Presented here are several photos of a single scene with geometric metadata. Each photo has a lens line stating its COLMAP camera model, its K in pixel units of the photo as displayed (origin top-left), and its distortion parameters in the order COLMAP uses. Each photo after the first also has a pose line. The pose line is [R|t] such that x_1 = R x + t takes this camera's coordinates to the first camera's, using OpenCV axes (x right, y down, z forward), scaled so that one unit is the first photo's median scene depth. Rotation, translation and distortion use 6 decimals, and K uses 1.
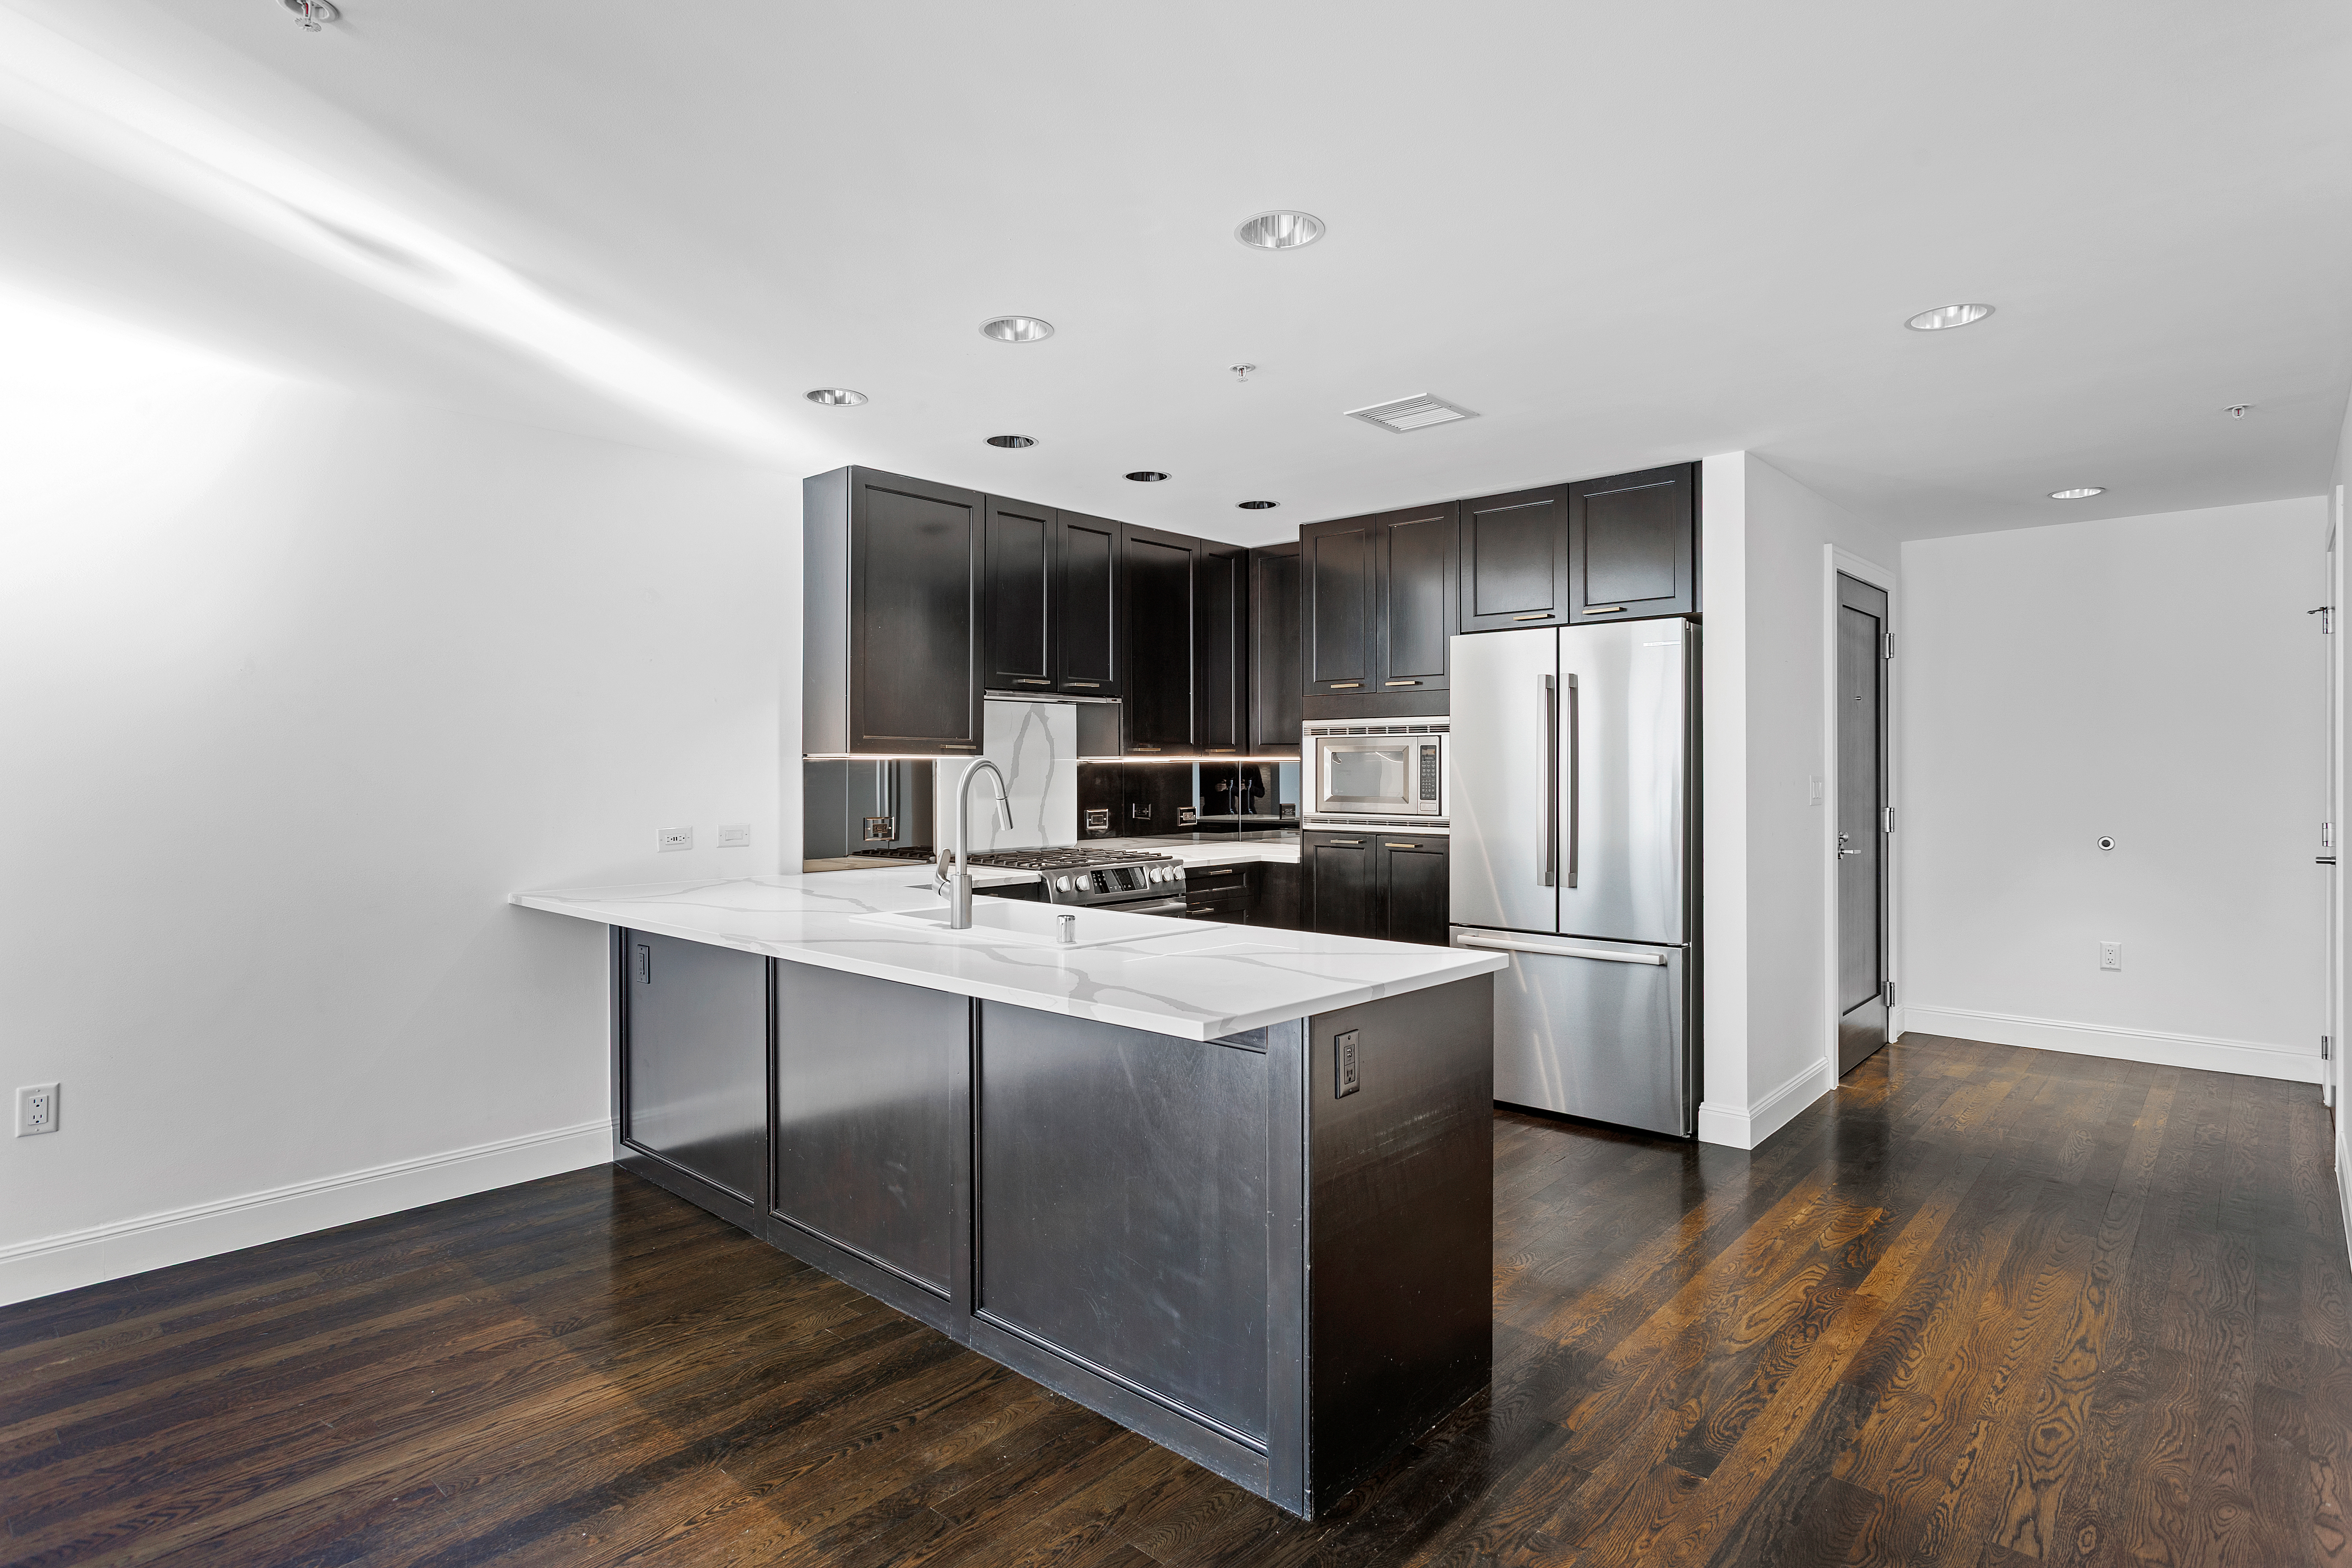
lens RADIAL K [[1218.1, 0, 1185.9], [0, 1218.1, 771.6], [0, 0, 1]] dist [-0.004750, 0.001211]
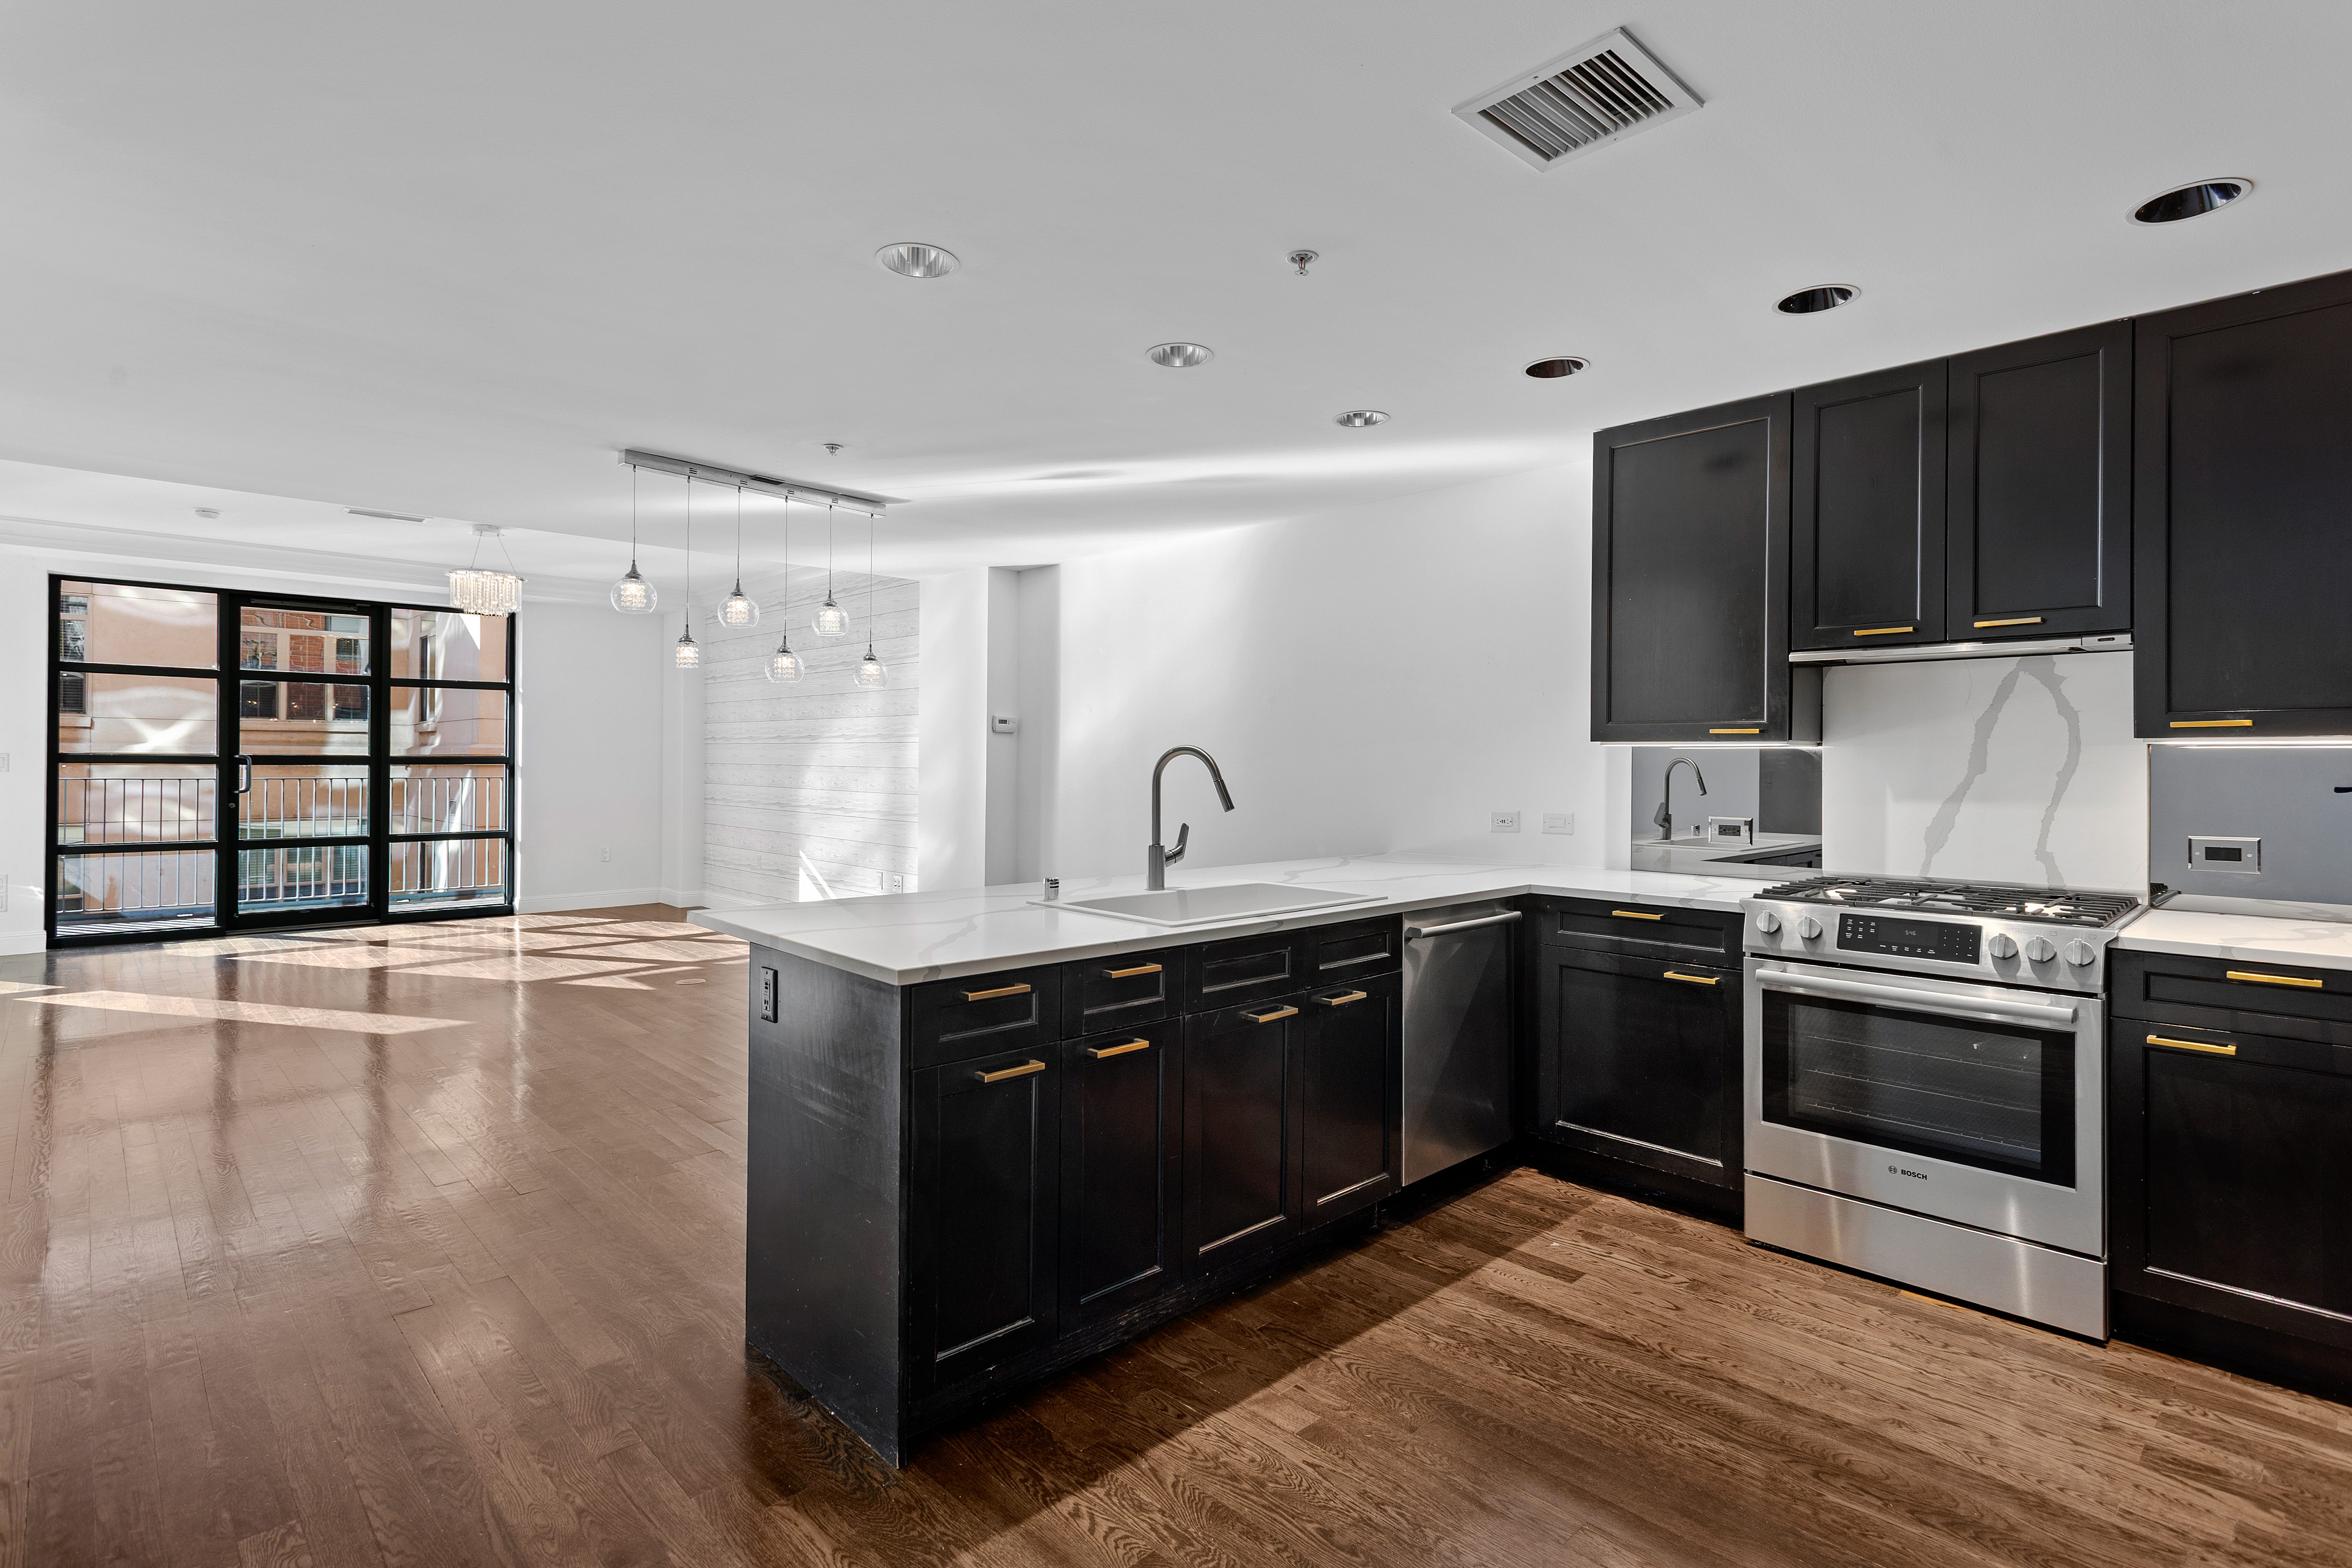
lens RADIAL K [[1141.4, 0, 1177.7], [0, 1141.4, 768.9], [0, 0, 1]] dist [0.004091, 0.001379]
pose [[-0.073539, 0.007751, -0.997262, 0.611547], [-0.009234, 0.999922, 0.008452, 0.001196], [0.997250, 0.009830, -0.073462, 0.737572]]
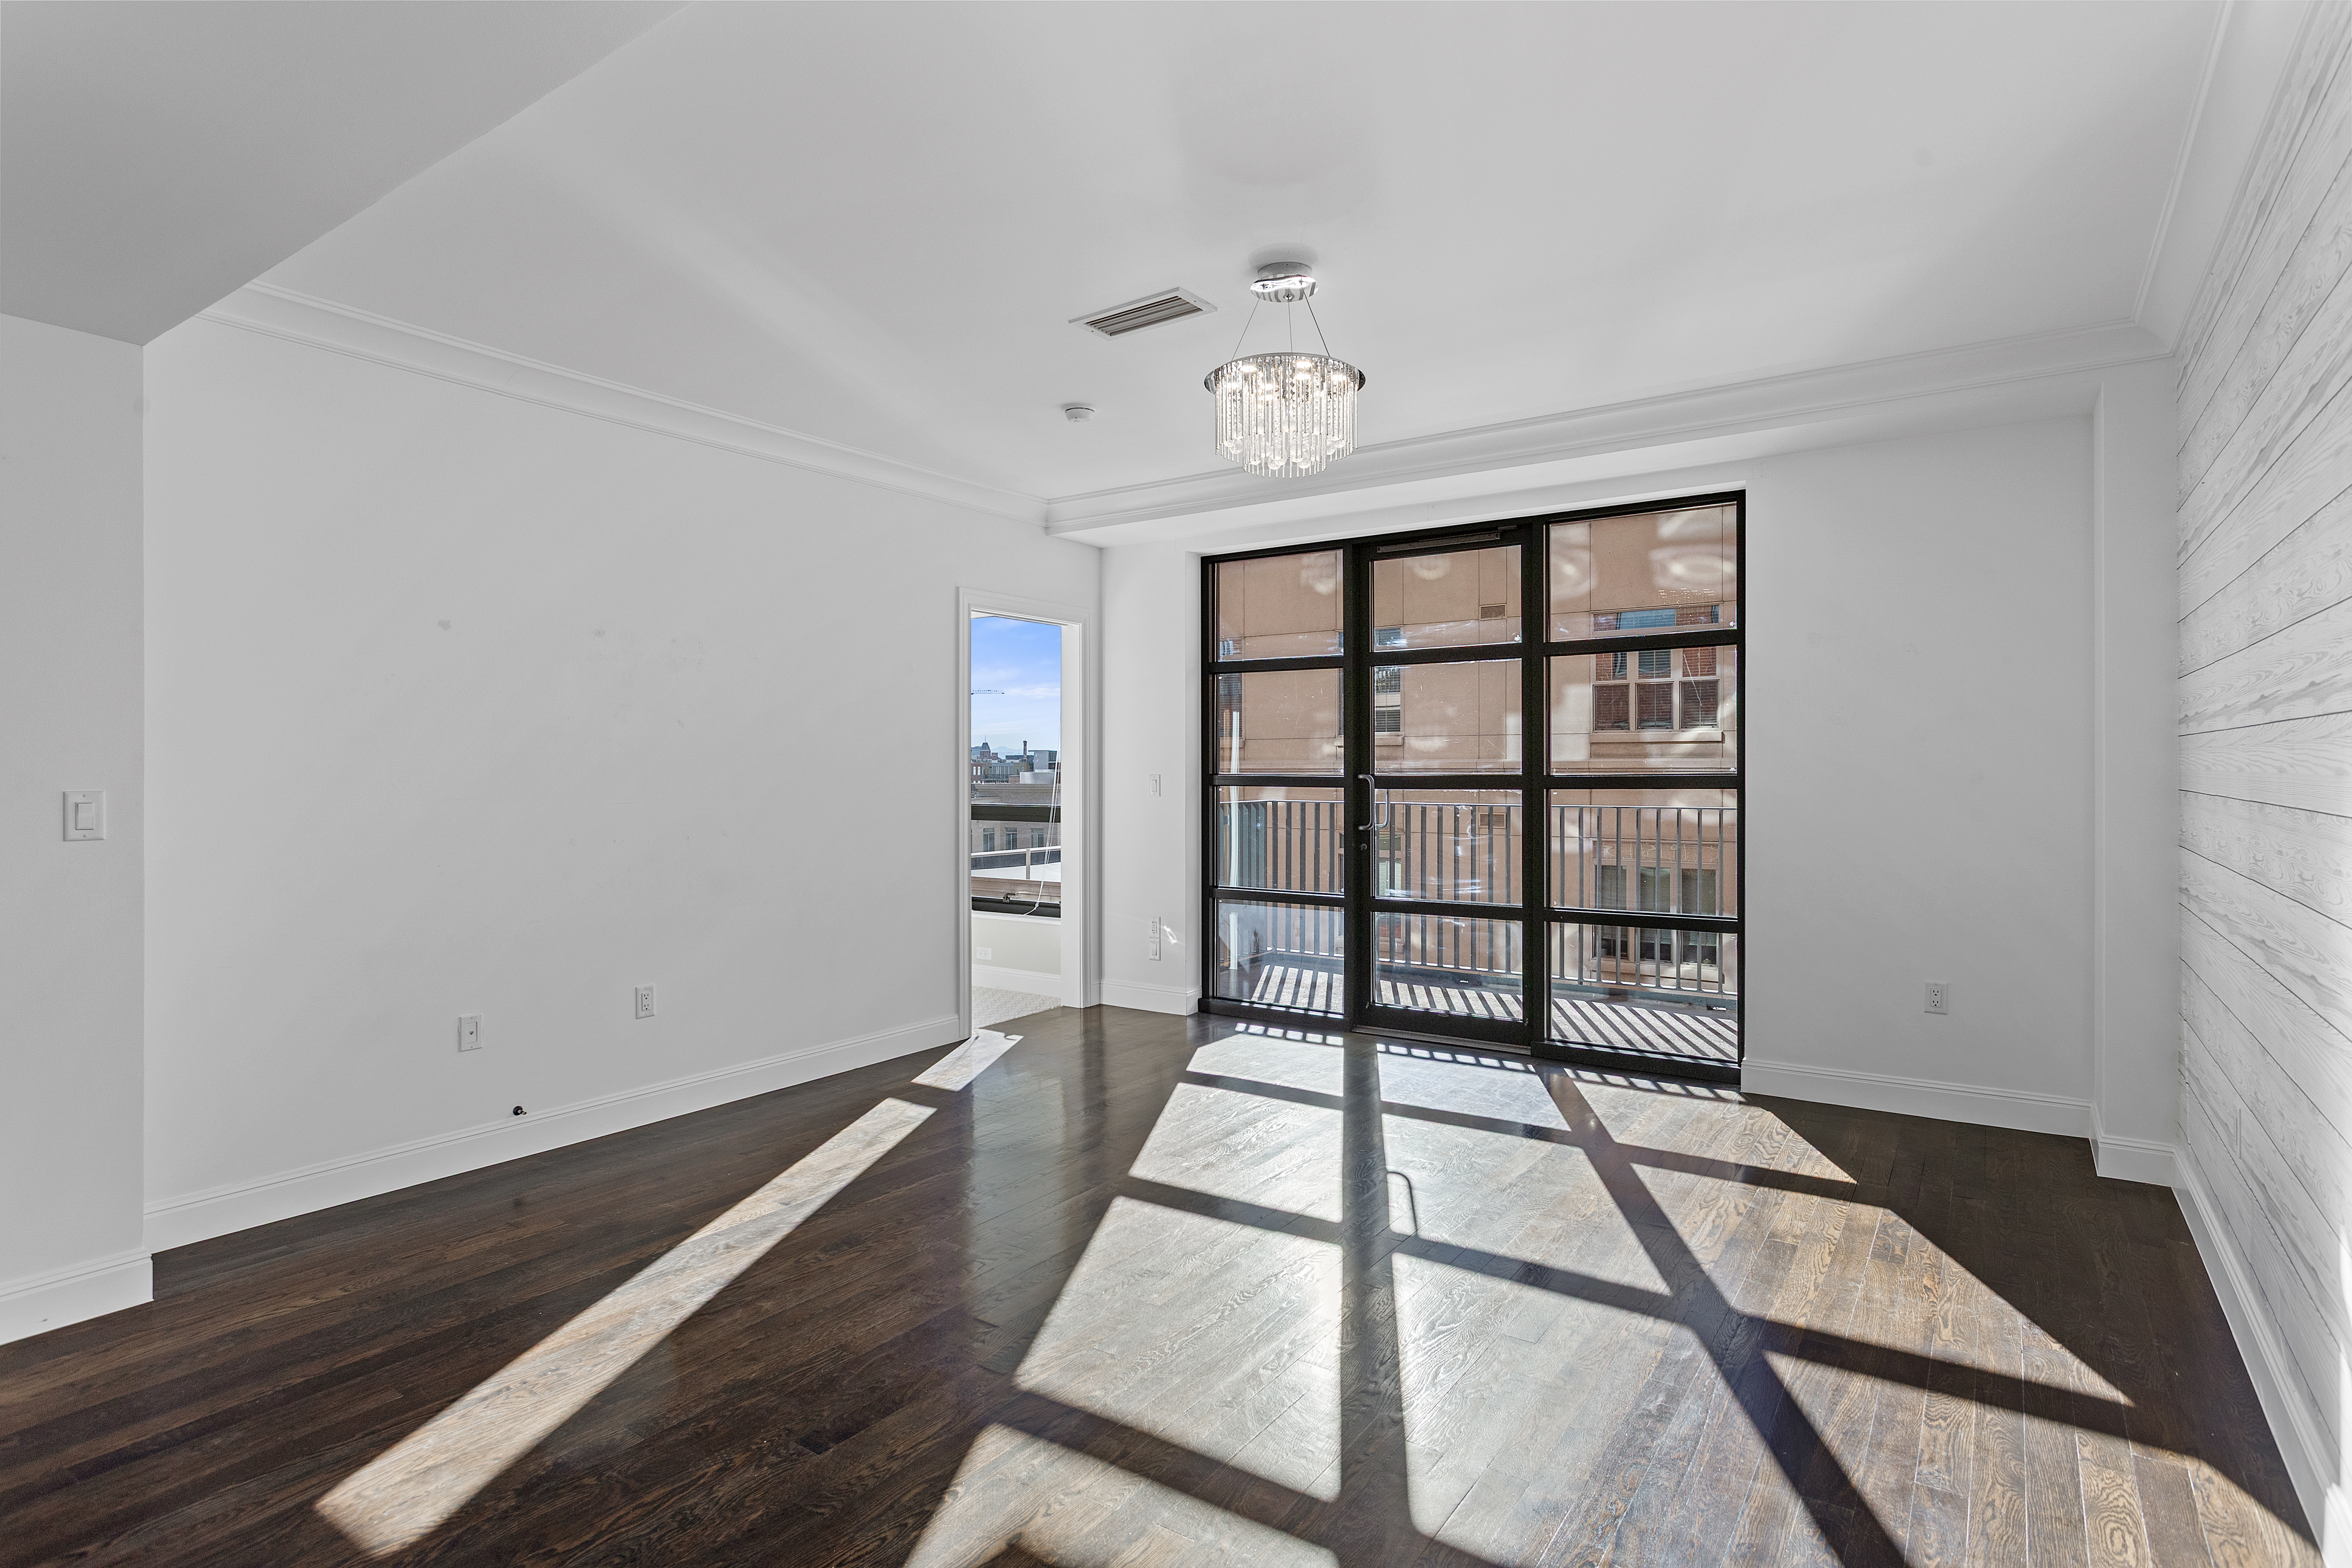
lens RADIAL K [[1200.9, 0, 1176.9], [0, 1200.9, 774.9], [0, 0, 1]] dist [-0.000768, 0.003412]
pose [[-0.992672, 0.005197, -0.120727, -0.755580], [0.004365, 0.999965, 0.007151, -0.002457], [0.120760, 0.006572, -0.992660, 0.399314]]
